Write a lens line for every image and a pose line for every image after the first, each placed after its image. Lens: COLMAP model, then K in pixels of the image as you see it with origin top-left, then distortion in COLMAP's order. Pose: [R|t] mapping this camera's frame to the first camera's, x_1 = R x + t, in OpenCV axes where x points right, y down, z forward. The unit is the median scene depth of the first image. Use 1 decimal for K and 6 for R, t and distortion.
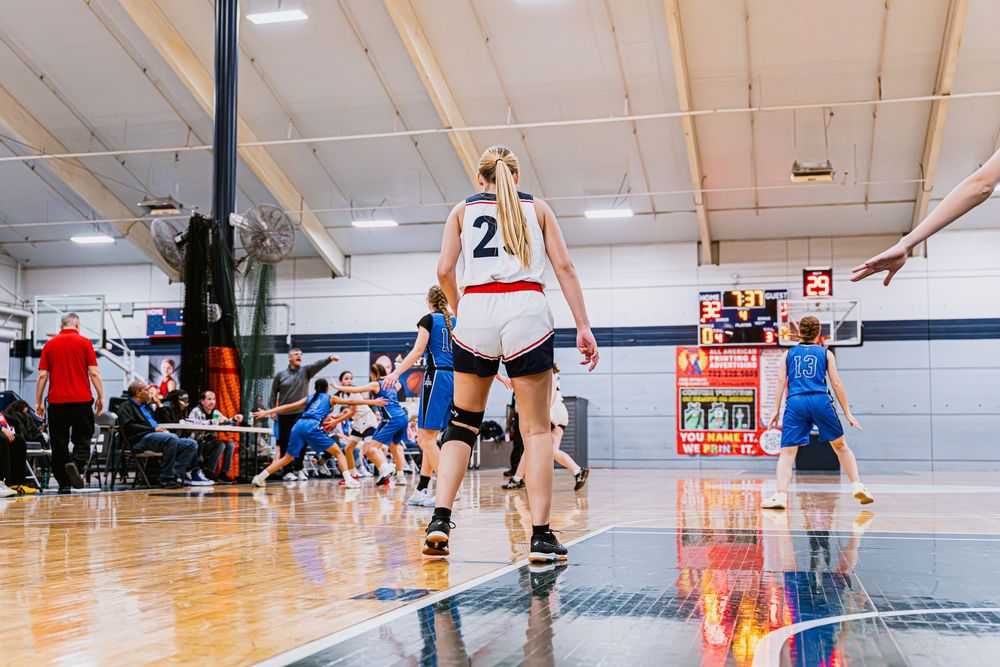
lens RADIAL K [[1252.7, 0, 473.9], [0, 1252.7, 364.7], [0, 0, 1]] dist [0.000695, 0.000000]
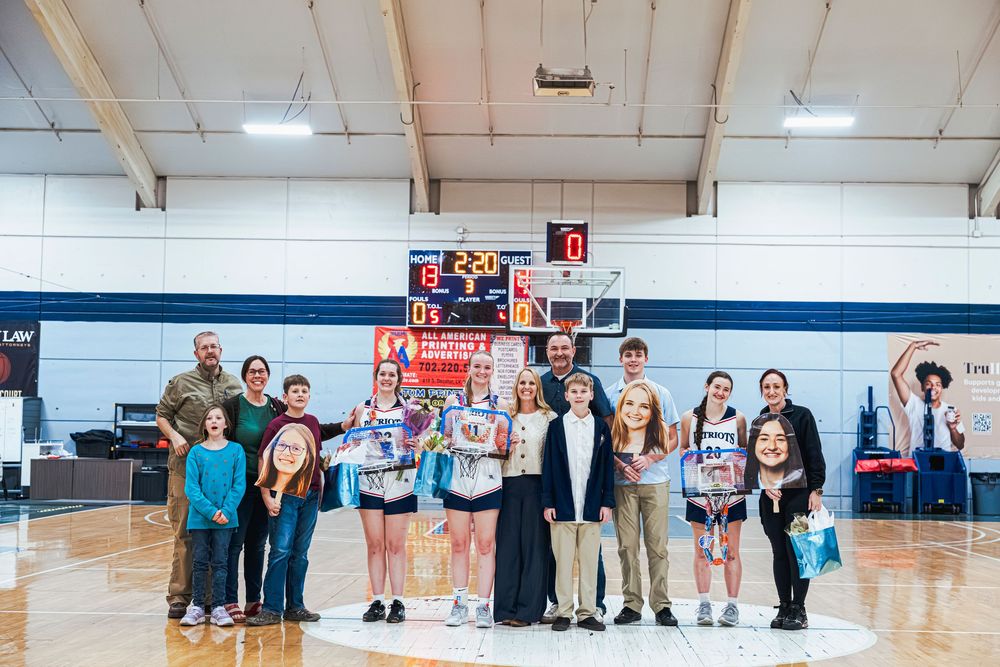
lens RADIAL K [[1380.4, 0, 507.7], [0, 1380.4, 340.5], [0, 0, 1]] dist [0.002122, 0.000000]
pose [[0.978582, 0.030658, 0.203563, 0.077749], [-0.031359, 0.999508, 0.000219, -0.009262], [-0.203456, -0.006598, 0.979062, 0.227632]]
